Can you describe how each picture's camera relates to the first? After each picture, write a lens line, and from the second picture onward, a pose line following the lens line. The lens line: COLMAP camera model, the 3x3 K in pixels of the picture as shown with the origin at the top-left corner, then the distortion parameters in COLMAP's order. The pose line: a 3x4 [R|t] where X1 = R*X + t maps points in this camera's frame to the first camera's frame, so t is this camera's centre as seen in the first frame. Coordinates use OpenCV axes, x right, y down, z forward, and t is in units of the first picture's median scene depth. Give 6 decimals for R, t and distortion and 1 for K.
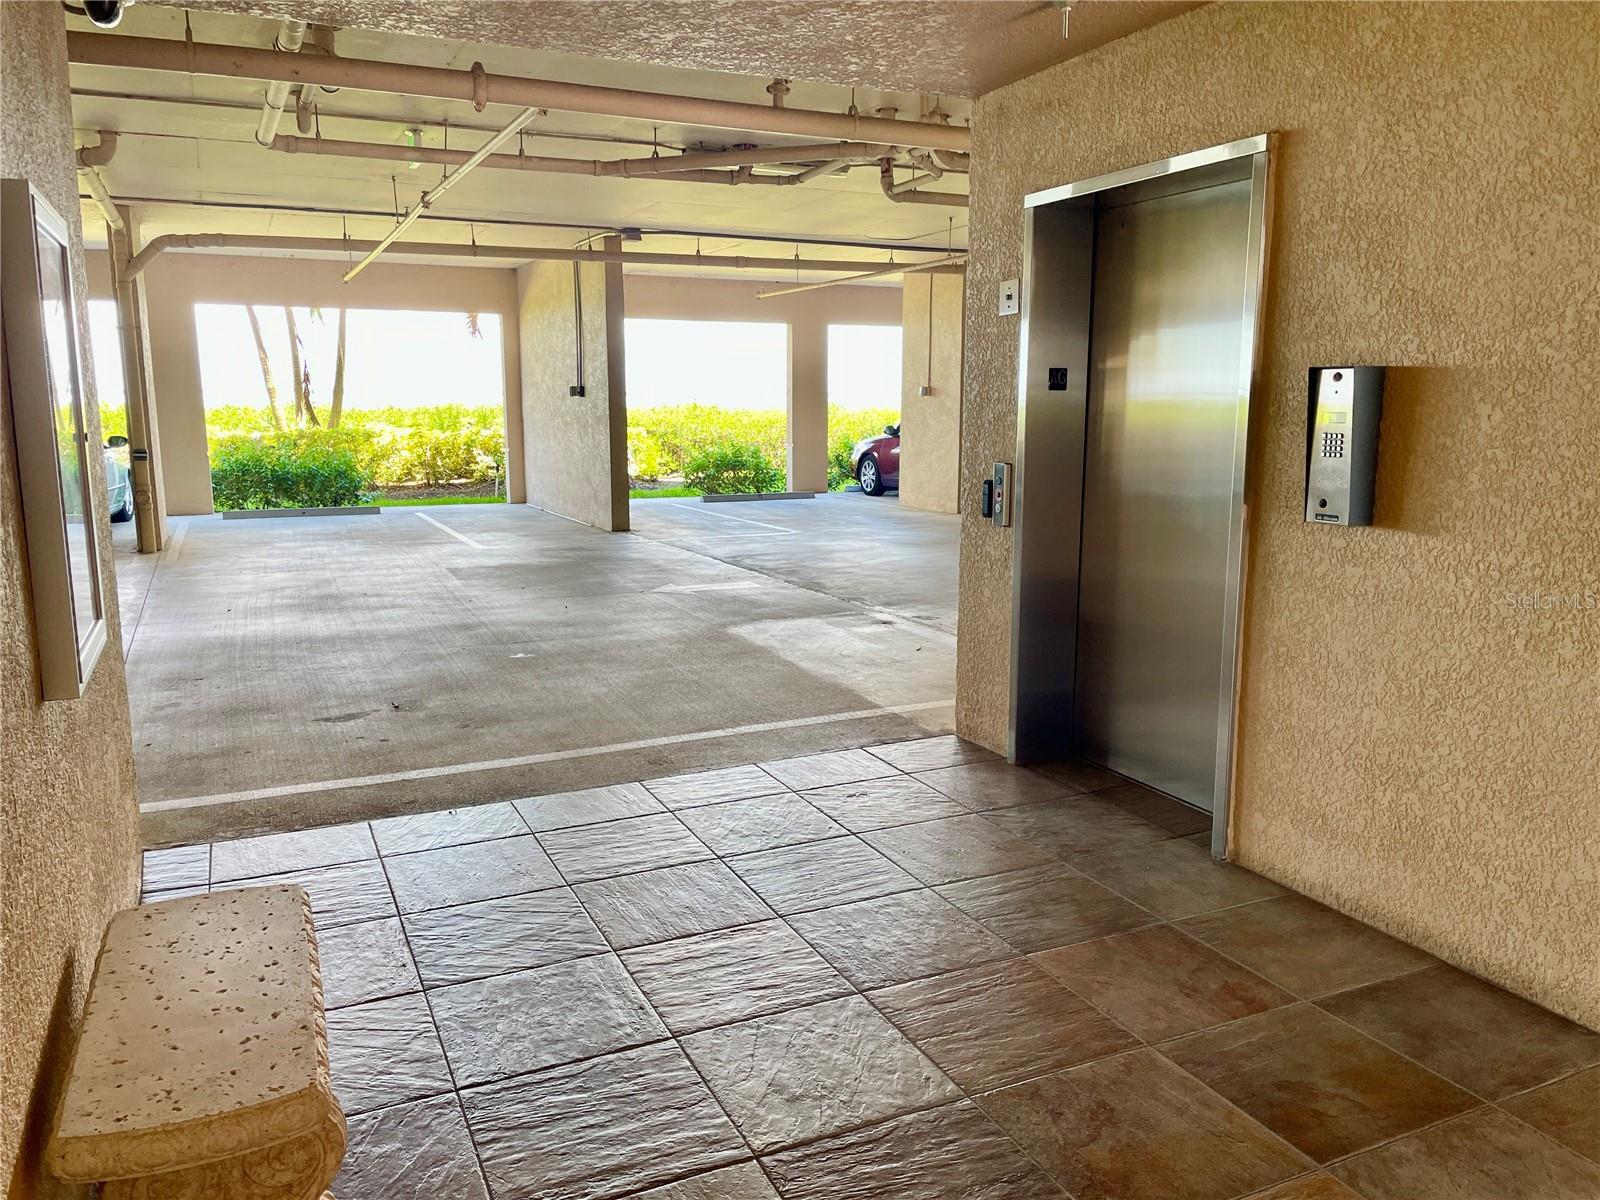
lens RADIAL K [[1213.5, 0, 800.0], [0, 1213.5, 600.0], [0, 0, 1]] dist [0.088073, -0.002351]
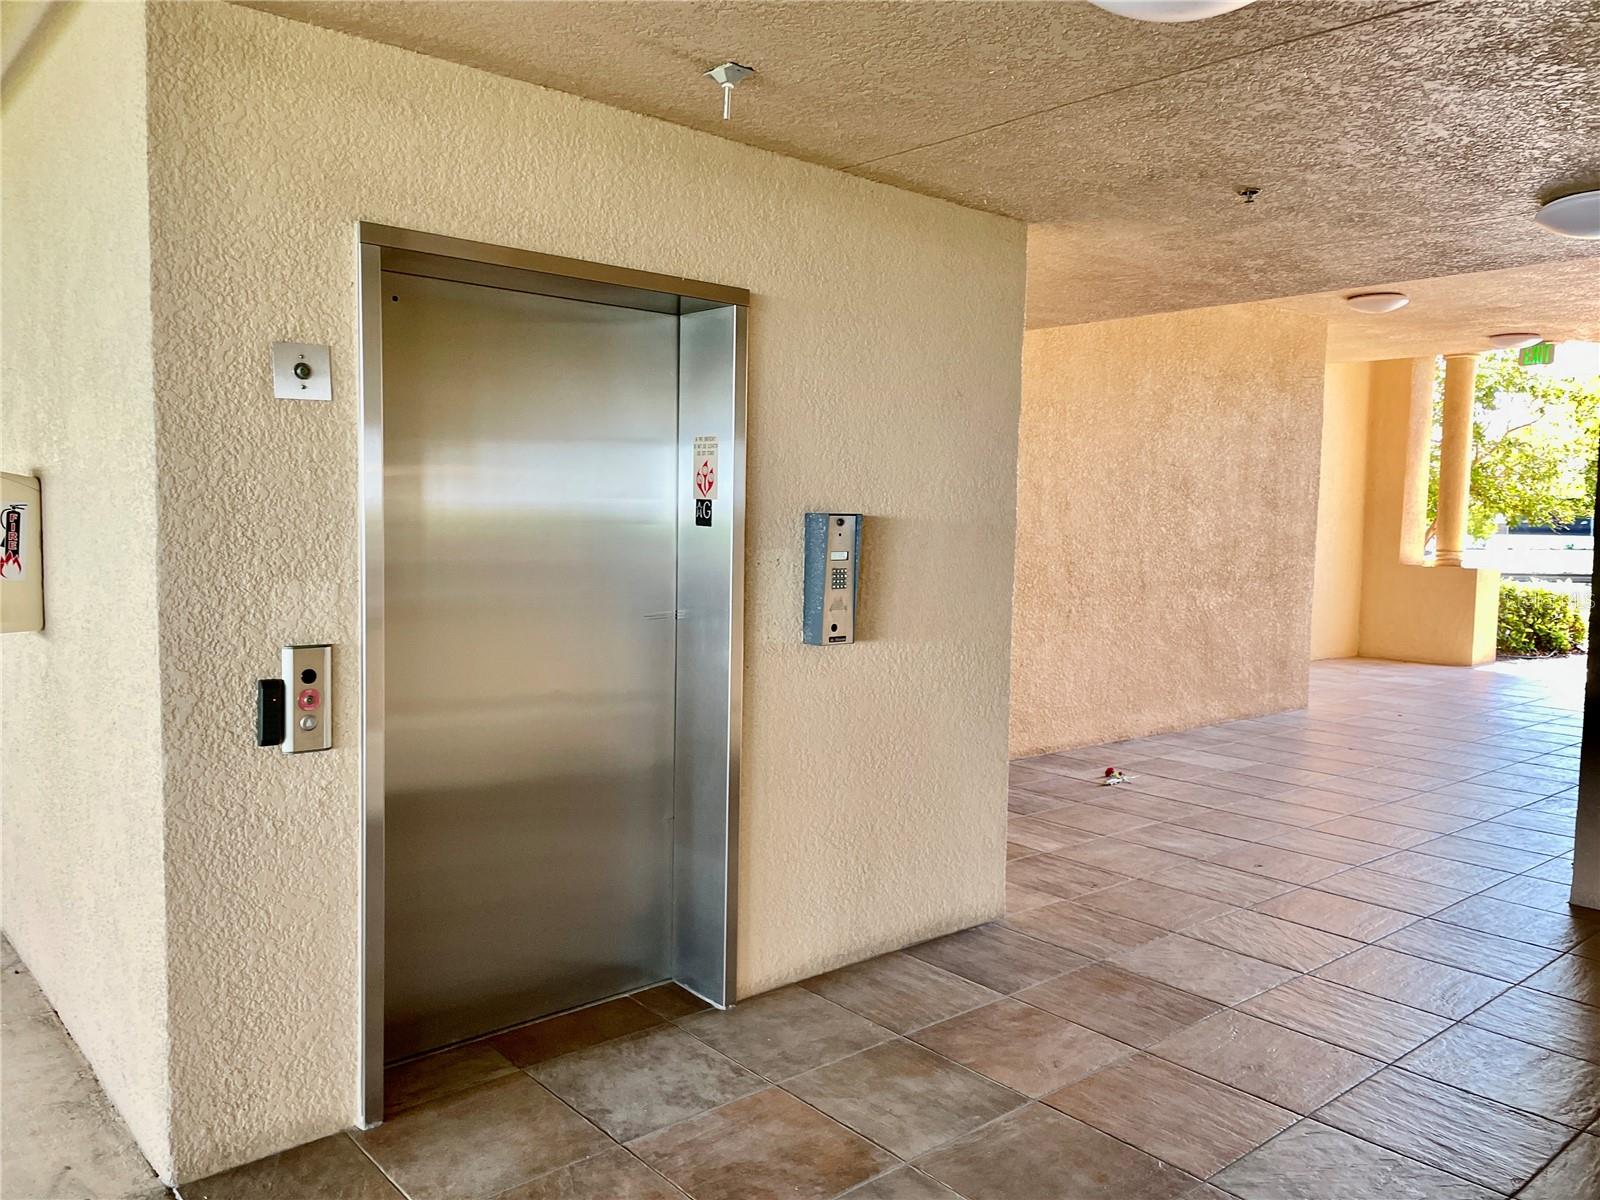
lens RADIAL K [[1213.5, 0, 800.0], [0, 1213.5, 600.0], [0, 0, 1]] dist [0.088073, -0.002351]
pose [[-0.284048, -0.067947, 0.956399, -0.426359], [0.138990, 0.984032, 0.111190, -0.151384], [-0.948683, 0.164513, -0.270069, 0.853919]]
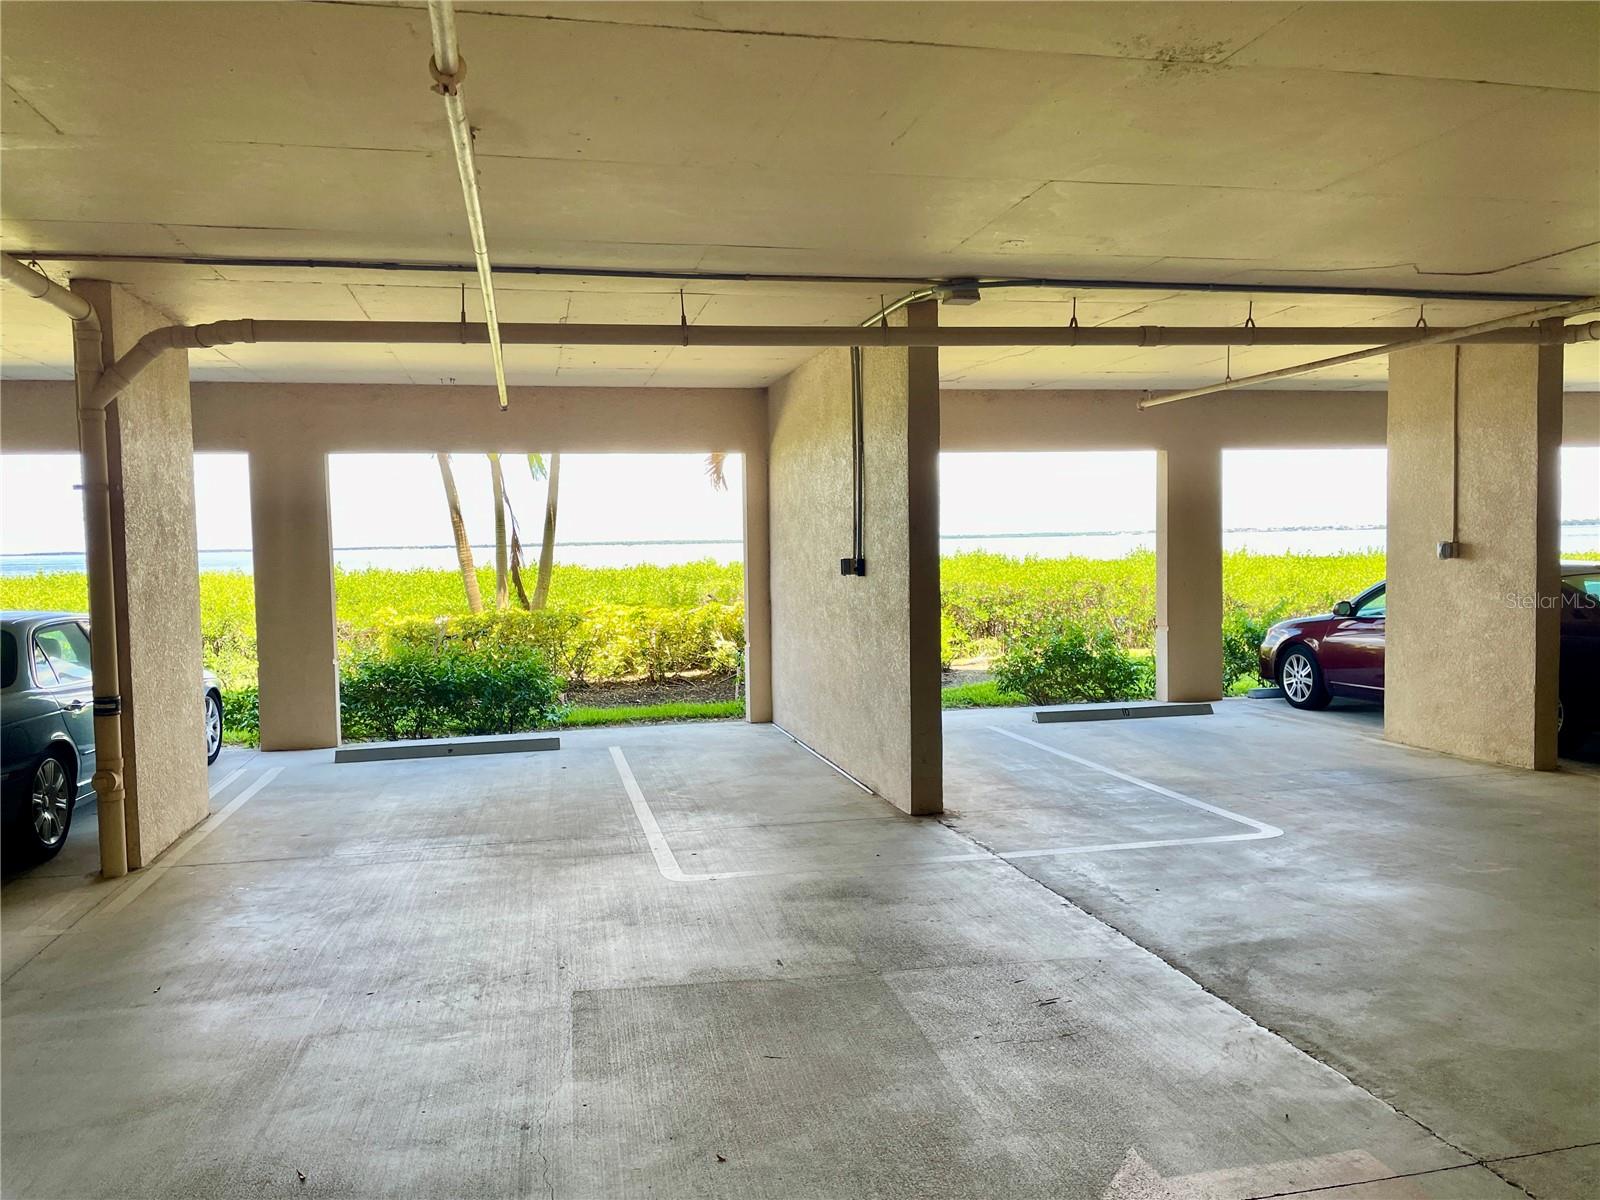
lens RADIAL K [[1208.3, 0, 800.0], [0, 1208.3, 600.0], [0, 0, 1]] dist [0.163457, -0.001731]
pose [[0.977690, -0.006641, -0.209948, -0.071056], [-0.017399, 0.993505, -0.112453, -0.074805], [0.209331, 0.113597, 0.971224, 0.356526]]
